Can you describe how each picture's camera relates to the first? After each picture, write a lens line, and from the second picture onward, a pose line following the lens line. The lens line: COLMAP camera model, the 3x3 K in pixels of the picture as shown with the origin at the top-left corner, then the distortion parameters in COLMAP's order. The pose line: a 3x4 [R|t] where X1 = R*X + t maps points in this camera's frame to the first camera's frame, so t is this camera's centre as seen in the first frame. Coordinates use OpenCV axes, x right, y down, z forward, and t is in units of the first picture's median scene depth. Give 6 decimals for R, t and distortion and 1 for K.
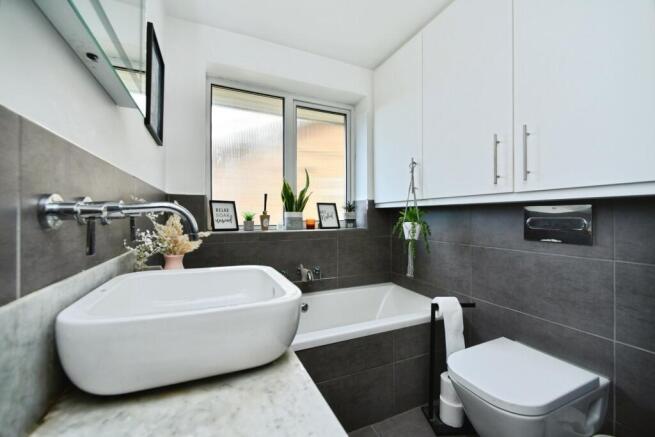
lens RADIAL K [[268.3, 0, 327.0], [0, 268.3, 217.5], [0, 0, 1]] dist [-0.008791, -0.000100]
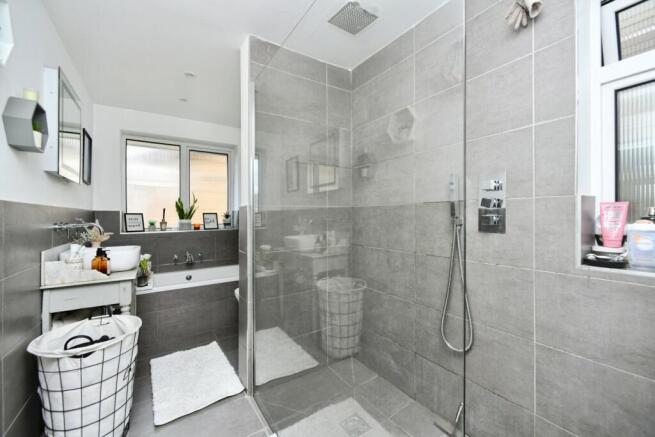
lens RADIAL K [[268.3, 0, 329.6], [0, 268.3, 215.0], [0, 0, 1]] dist [-0.008791, -0.000100]
pose [[0.984956, -0.008338, 0.172602, 0.451543], [0.009148, 0.999951, -0.003897, -0.032180], [-0.172561, 0.005417, 0.984984, -0.716860]]
